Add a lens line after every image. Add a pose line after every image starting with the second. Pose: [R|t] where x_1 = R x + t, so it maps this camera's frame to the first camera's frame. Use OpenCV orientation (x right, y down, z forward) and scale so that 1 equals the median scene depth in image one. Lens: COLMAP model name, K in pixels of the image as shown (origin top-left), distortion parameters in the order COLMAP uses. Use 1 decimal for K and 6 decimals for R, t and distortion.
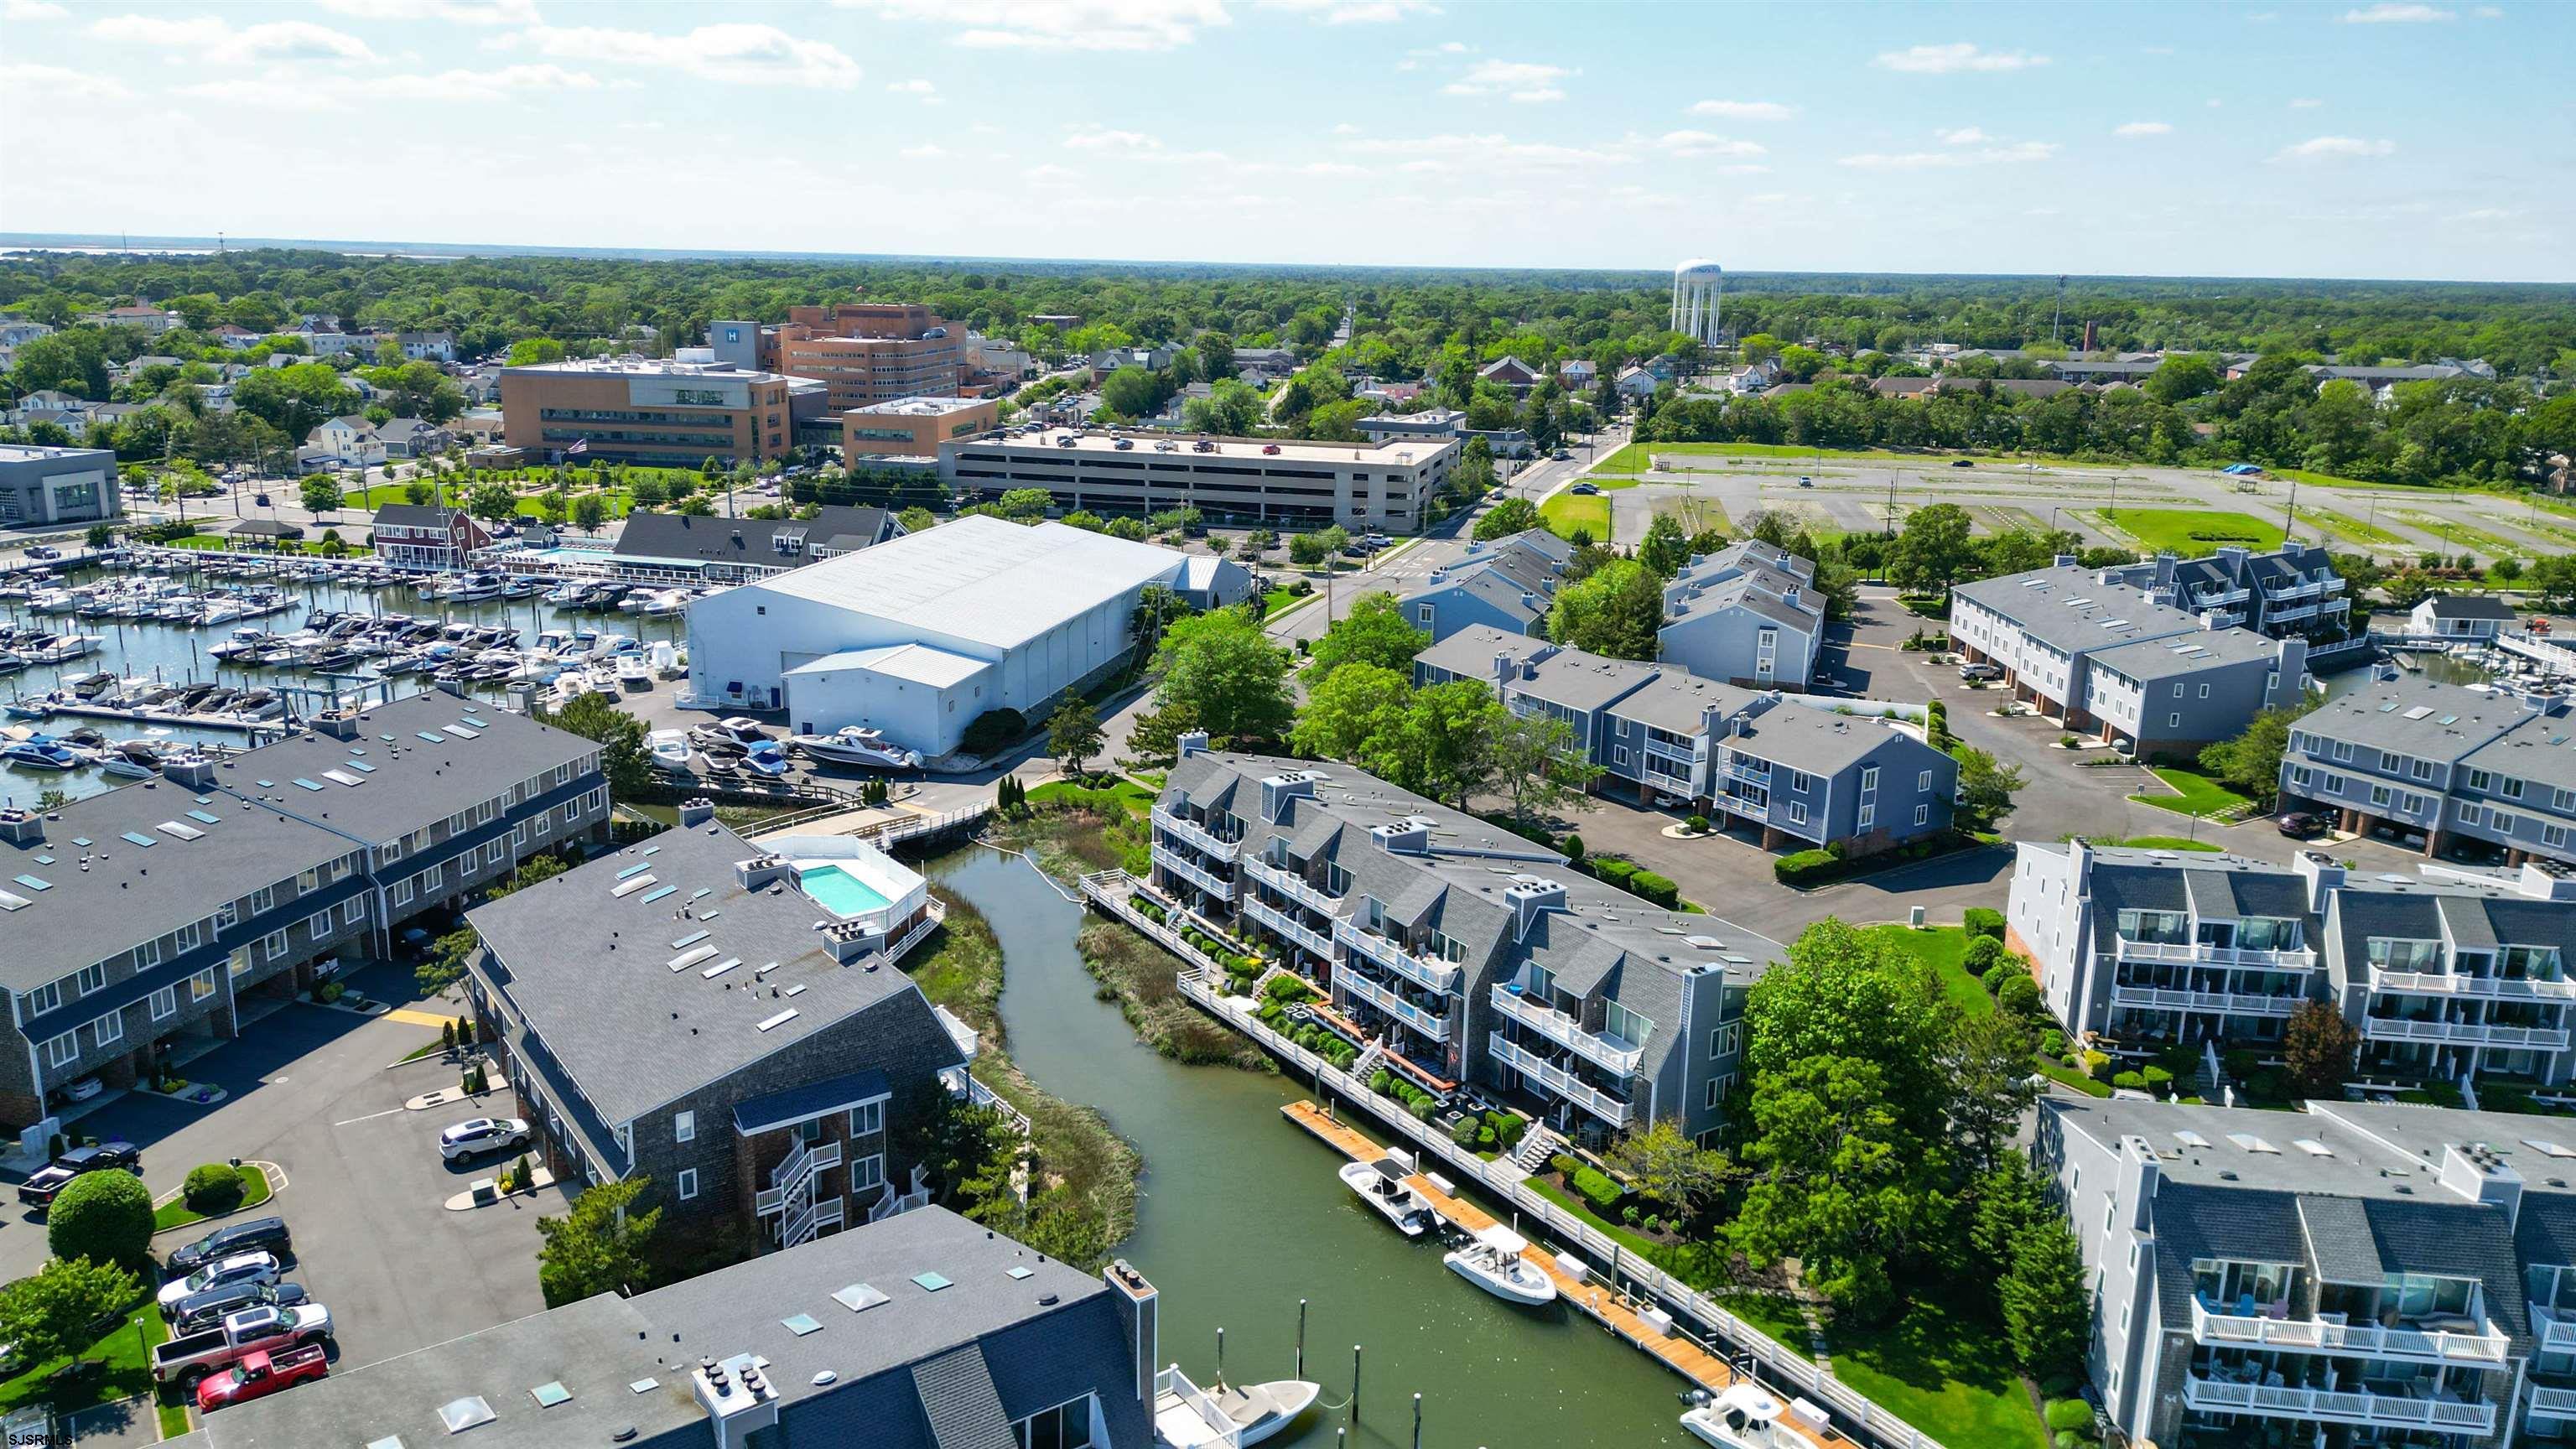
lens RADIAL K [[1792.4, 0, 1288.0], [0, 1792.4, 724.5], [0, 0, 1]] dist [0.085470, -0.089623]
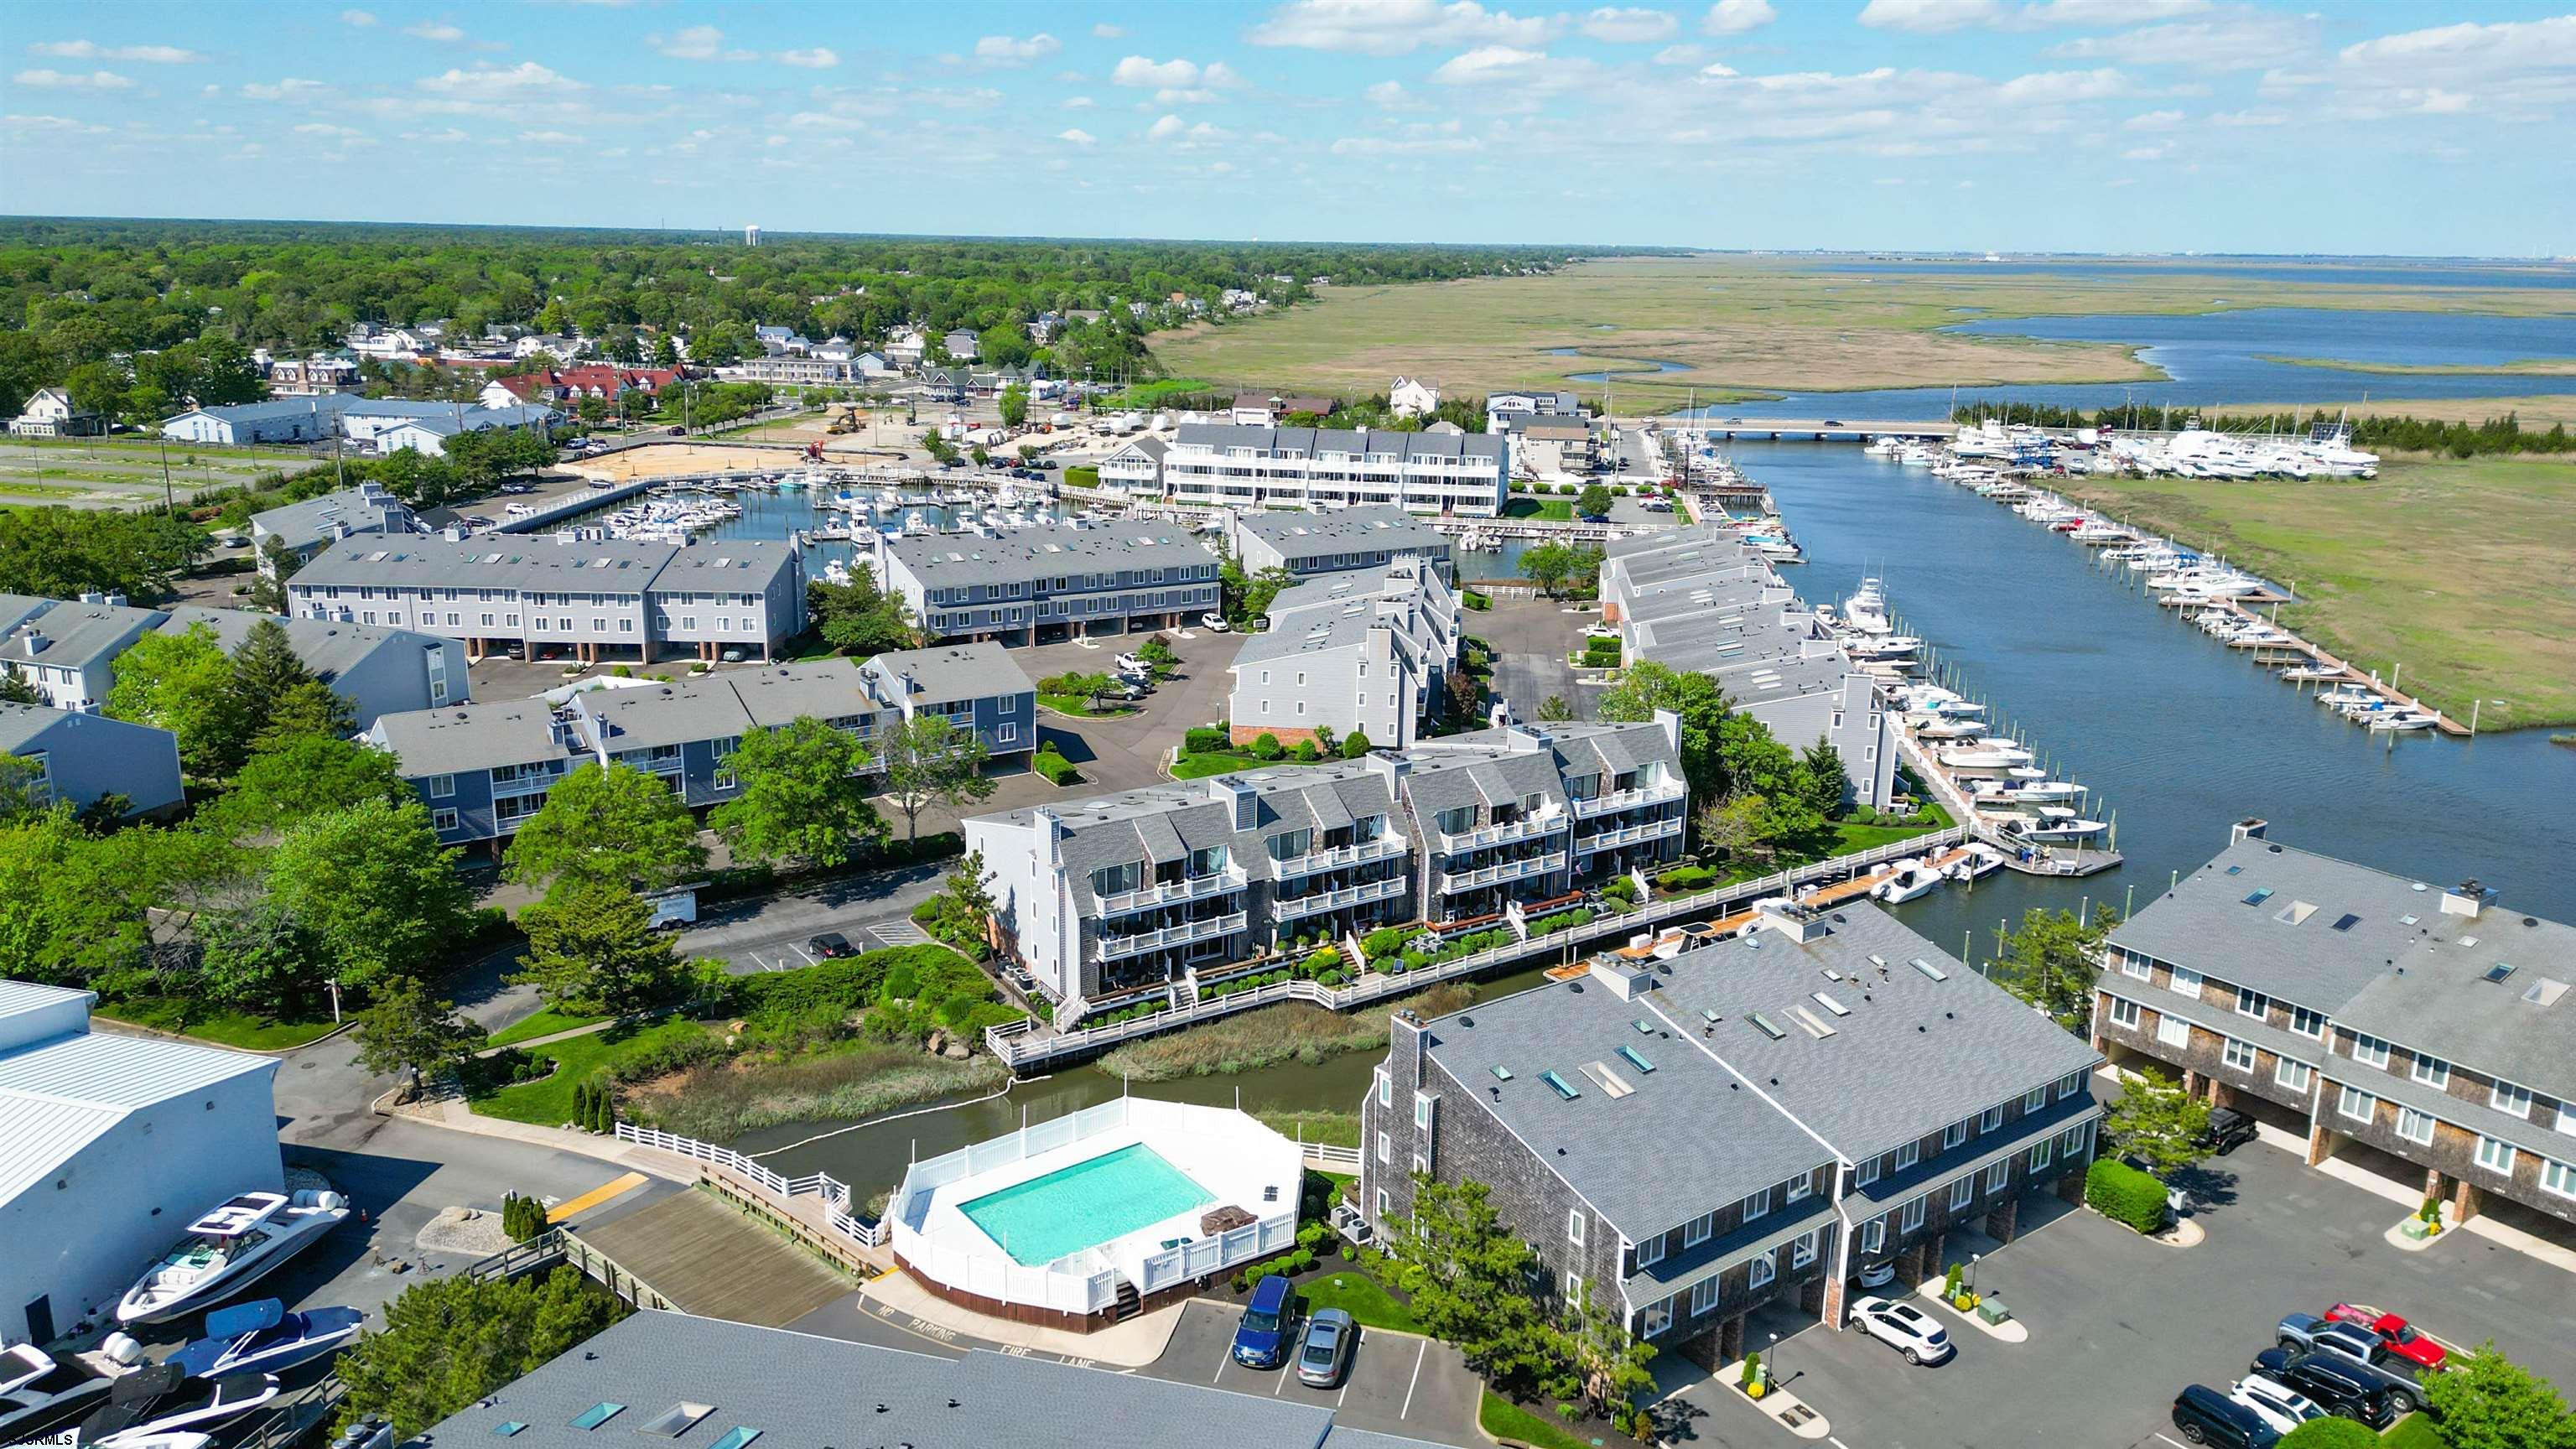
lens RADIAL K [[1799.1, 0, 1278.8], [0, 1799.1, 719.4], [0, 0, 1]] dist [0.084658, -0.087655]
pose [[-0.000460, -0.273759, 0.961798, -0.641635], [0.234867, 0.934865, 0.266205, -0.175998], [-0.972027, 0.226017, 0.063867, 0.640985]]
